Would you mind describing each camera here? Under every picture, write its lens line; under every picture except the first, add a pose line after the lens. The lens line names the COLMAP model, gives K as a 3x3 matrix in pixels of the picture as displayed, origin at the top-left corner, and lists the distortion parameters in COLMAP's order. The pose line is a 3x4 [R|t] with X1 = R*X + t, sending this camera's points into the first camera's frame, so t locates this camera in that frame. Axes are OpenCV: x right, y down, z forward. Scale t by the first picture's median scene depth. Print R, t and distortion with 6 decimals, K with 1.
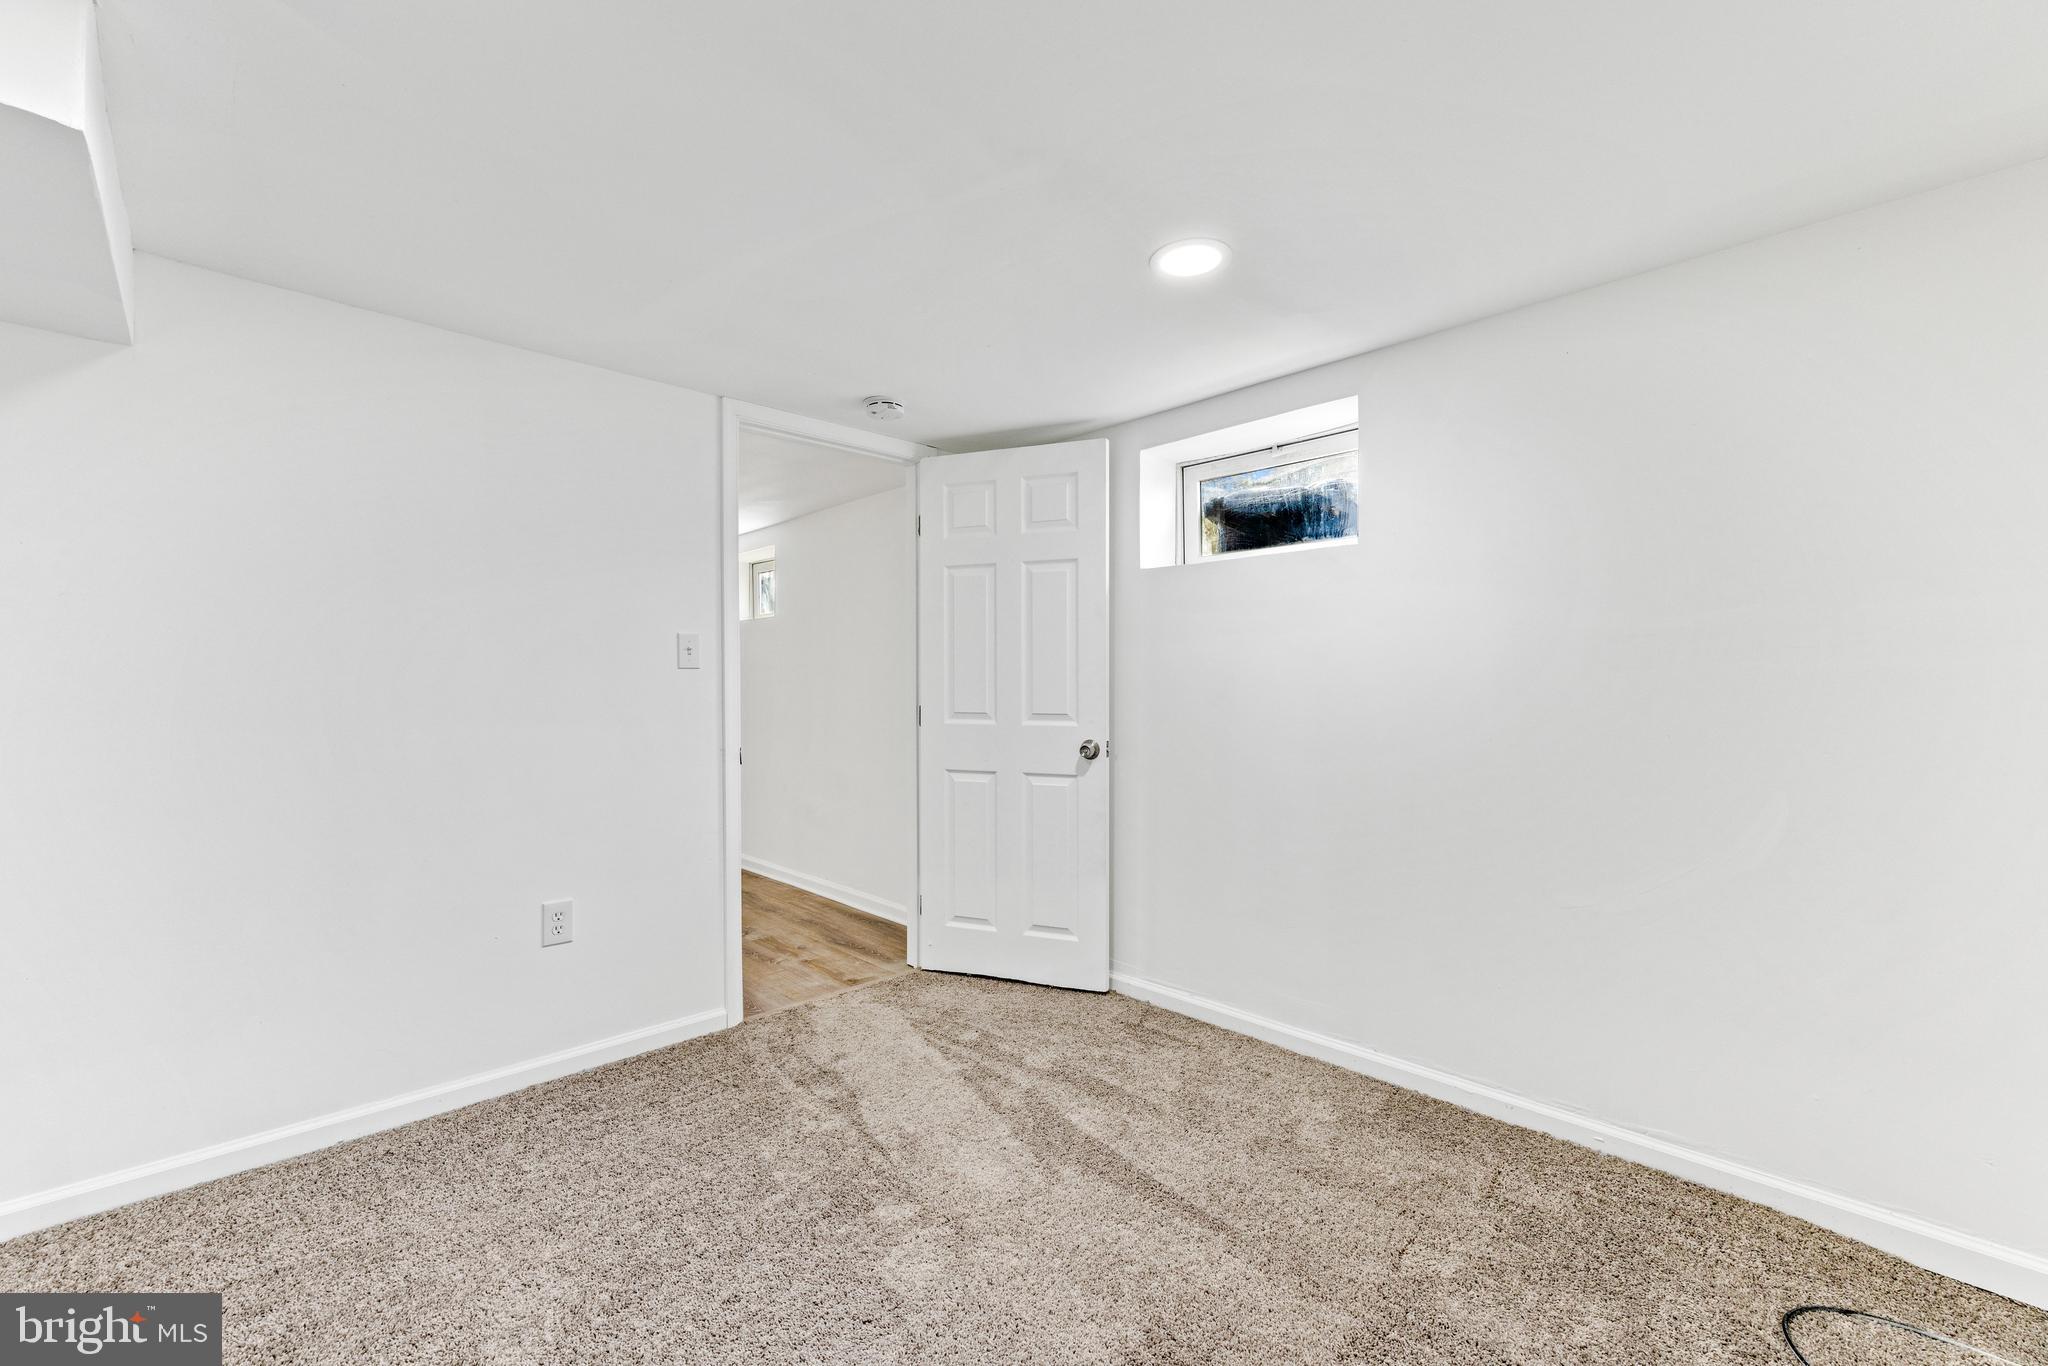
lens RADIAL K [[832.6, 0, 1024.7], [0, 832.6, 682.1], [0, 0, 1]] dist [-0.004955, 0.000658]
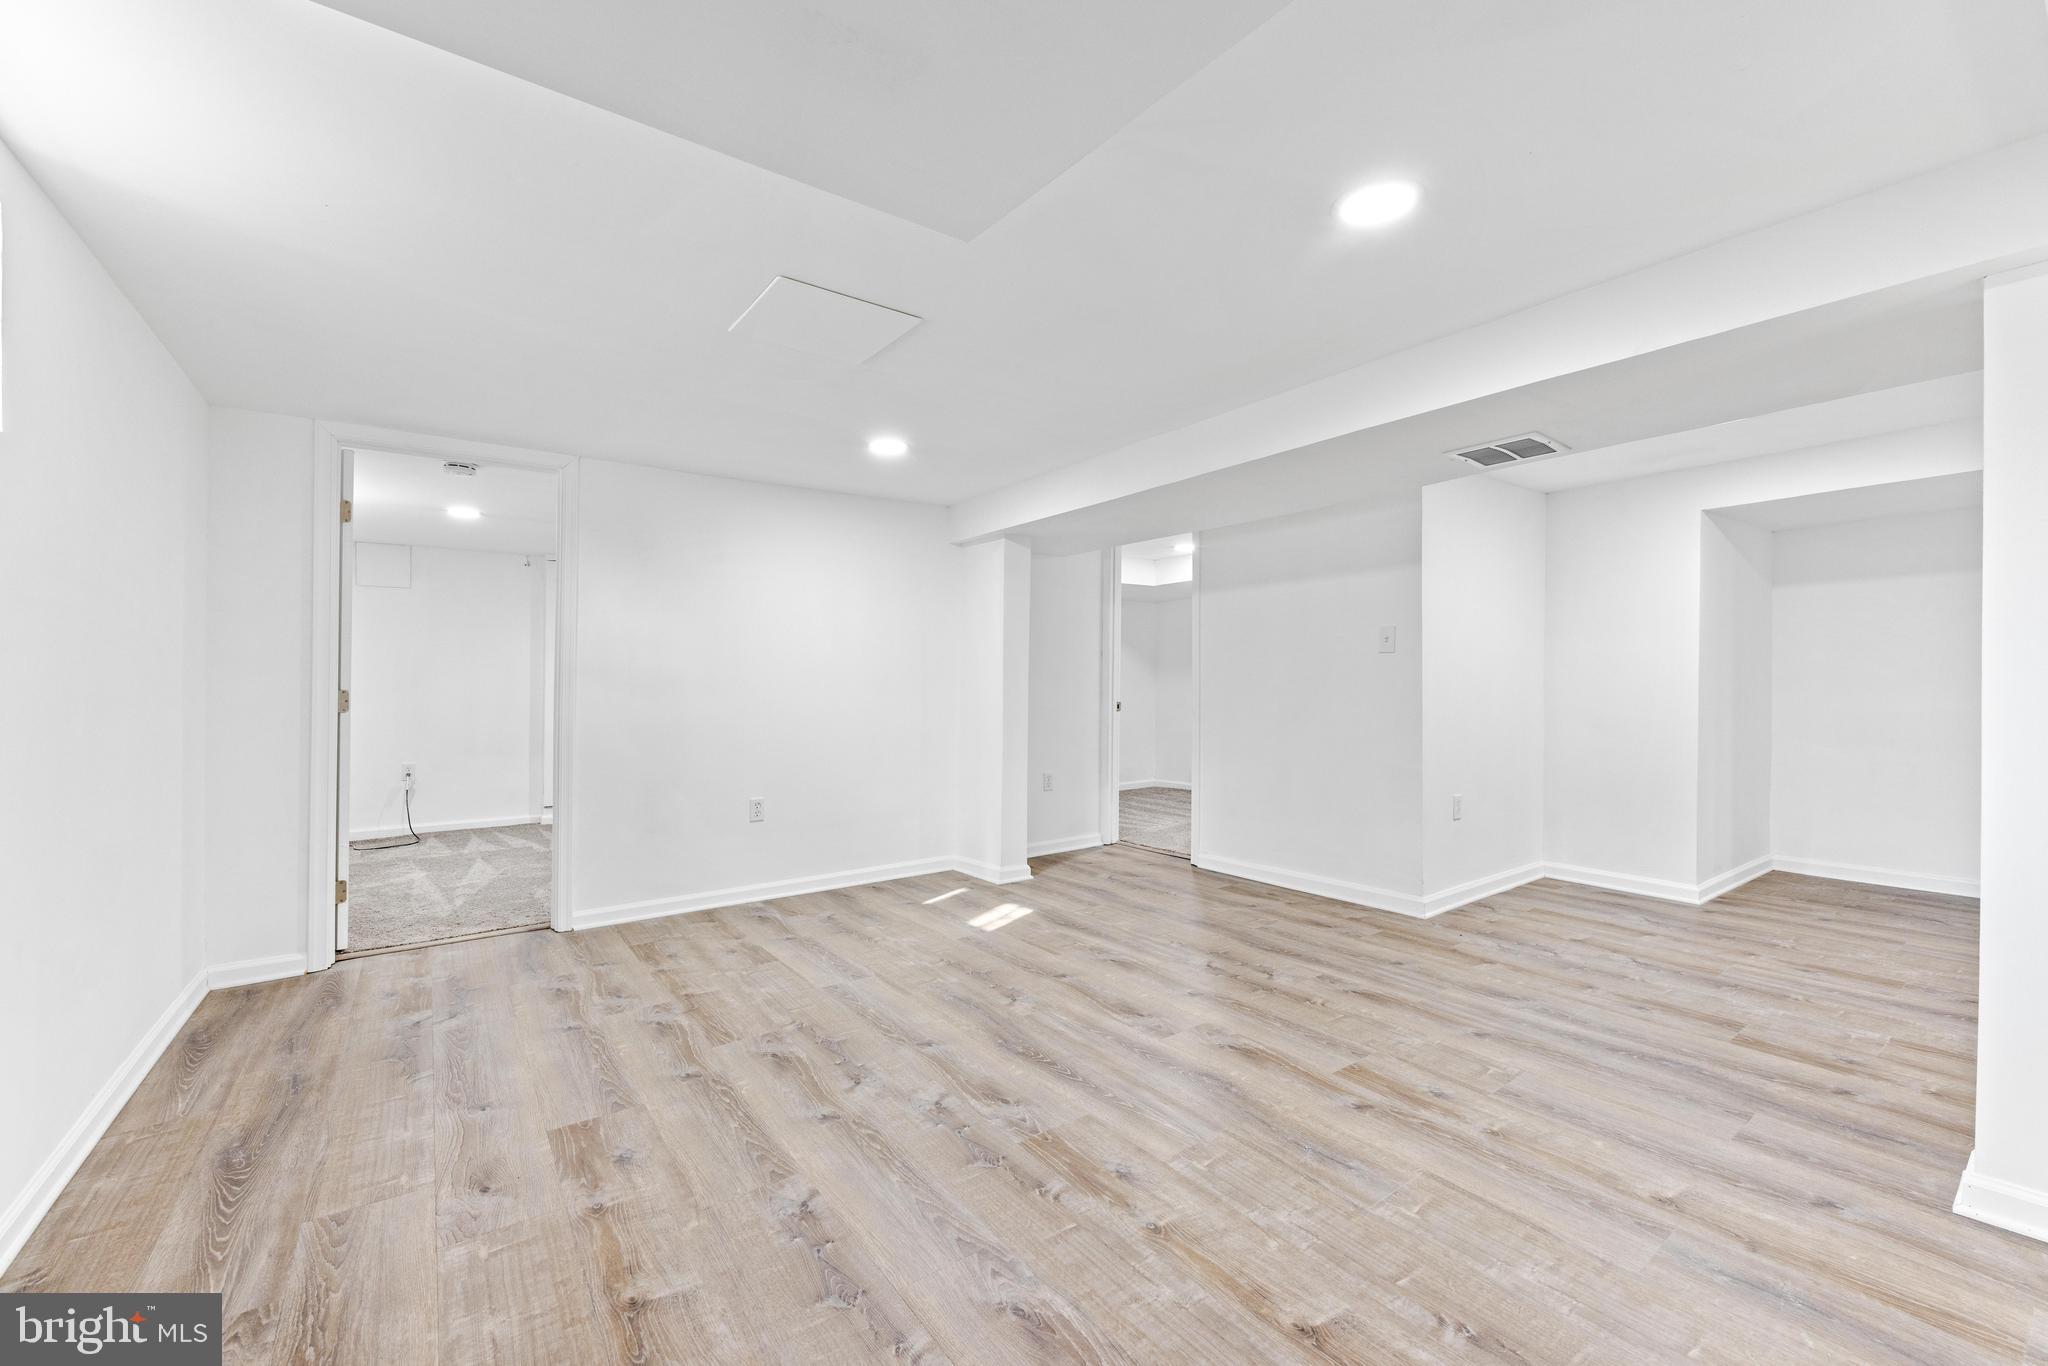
lens RADIAL K [[832.6, 0, 1026.3], [0, 832.6, 684.9], [0, 0, 1]] dist [-0.004955, 0.000658]
pose [[-0.988105, 0.001555, 0.153772, -0.984520], [0.001148, 0.999996, -0.002734, 0.022486], [-0.153776, -0.002525, -0.988103, 1.675066]]
